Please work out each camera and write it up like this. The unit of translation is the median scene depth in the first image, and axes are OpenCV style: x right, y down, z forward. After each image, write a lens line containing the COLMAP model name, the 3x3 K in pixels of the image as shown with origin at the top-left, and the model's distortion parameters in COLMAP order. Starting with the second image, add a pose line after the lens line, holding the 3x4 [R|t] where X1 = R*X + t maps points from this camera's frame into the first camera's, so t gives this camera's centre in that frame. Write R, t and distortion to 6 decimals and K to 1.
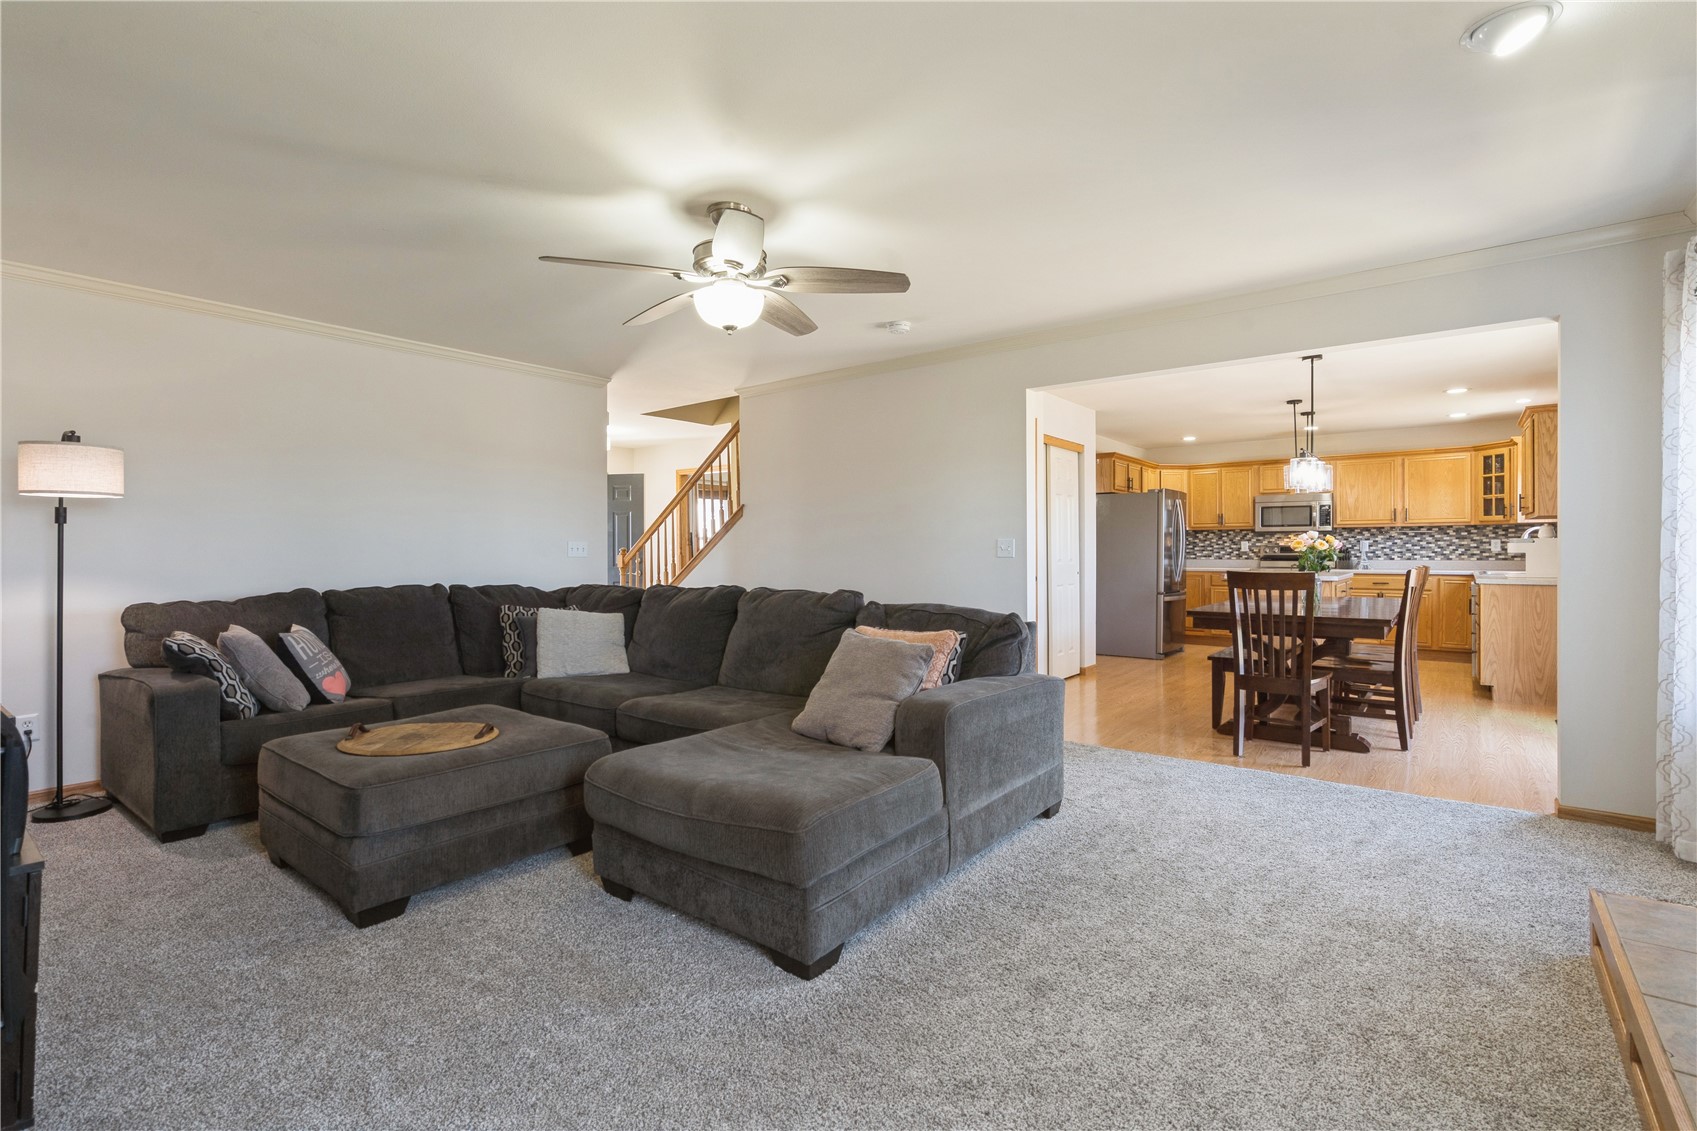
lens RADIAL K [[773.8, 0, 846.9], [0, 773.8, 555.1], [0, 0, 1]] dist [0.005064, 0.000840]
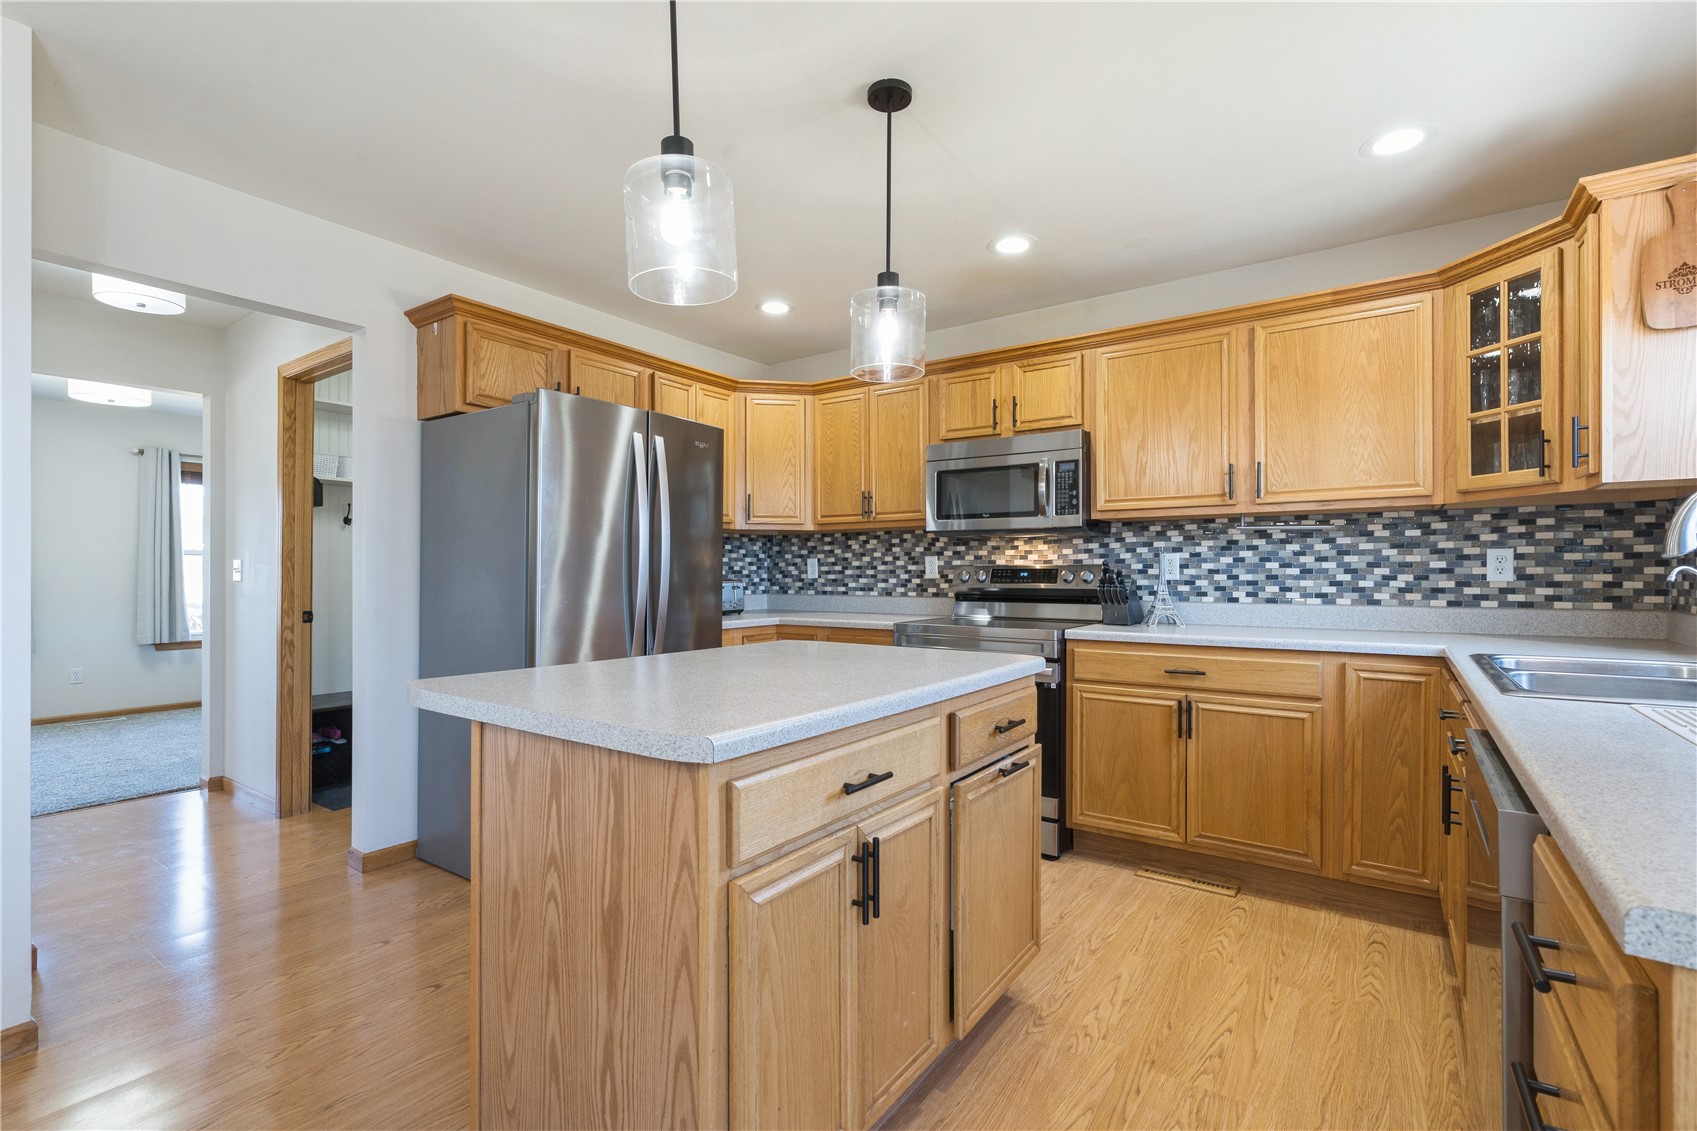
lens RADIAL K [[773.8, 0, 849.3], [0, 773.8, 571.8], [0, 0, 1]] dist [0.005064, 0.000840]
pose [[0.998203, 0.001293, 0.059906, 0.499013], [-0.000948, 0.999983, -0.005792, -0.006963], [-0.059912, 0.005724, 0.998187, 0.639357]]
